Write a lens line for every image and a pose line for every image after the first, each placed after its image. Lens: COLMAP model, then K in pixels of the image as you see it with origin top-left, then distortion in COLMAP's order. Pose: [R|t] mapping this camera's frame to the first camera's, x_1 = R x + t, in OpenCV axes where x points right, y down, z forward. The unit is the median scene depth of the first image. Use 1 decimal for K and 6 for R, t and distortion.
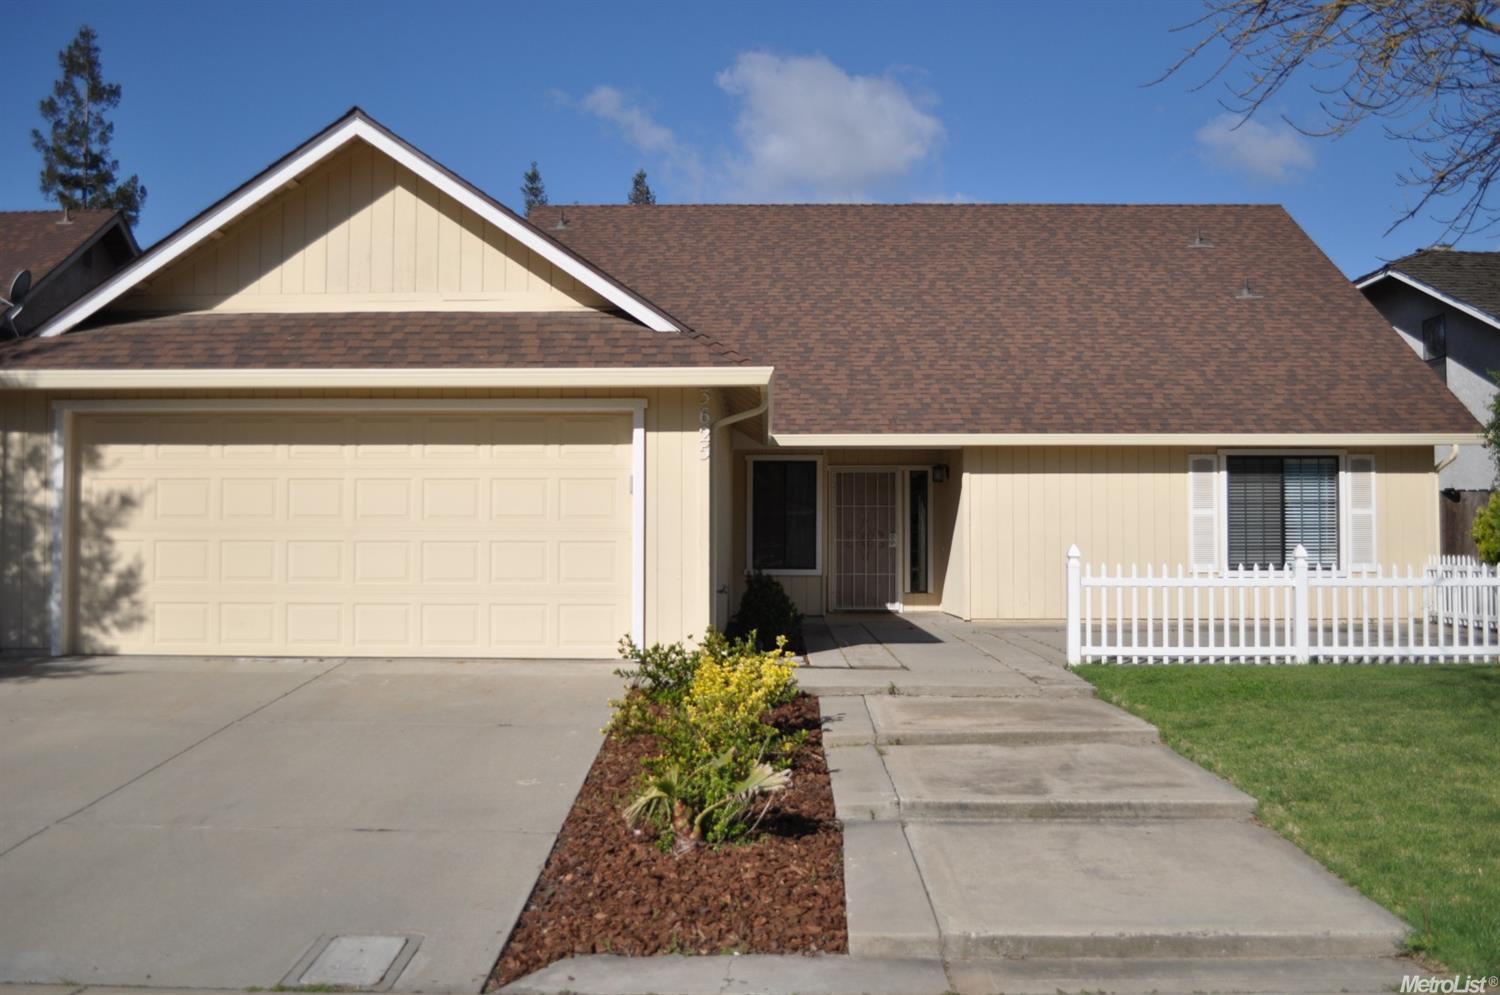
lens RADIAL K [[1384.0, 0, 750.0], [0, 1384.0, 497.5], [0, 0, 1]] dist [-0.067018, 0.016471]
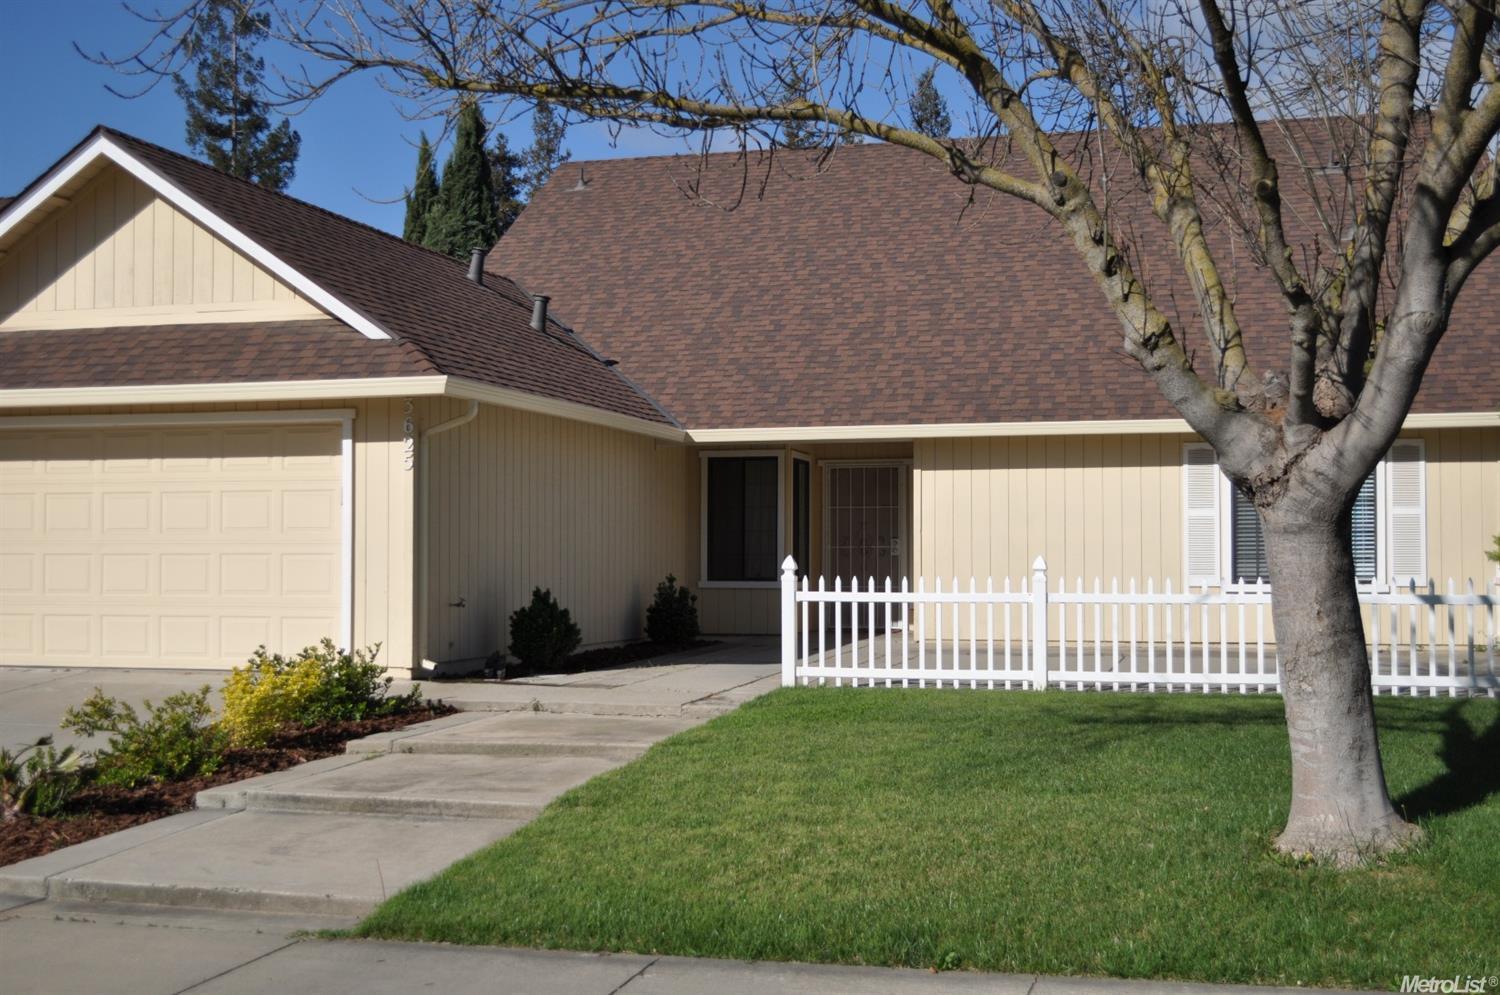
lens RADIAL K [[1825.0, 0, 750.0], [0, 1825.0, 497.5], [0, 0, 1]] dist [-0.022958, -0.021901]
pose [[0.969718, -0.009738, -0.244032, 0.502547], [0.011542, 0.999916, 0.005964, -0.012489], [0.243953, -0.008600, 0.969749, -0.187788]]
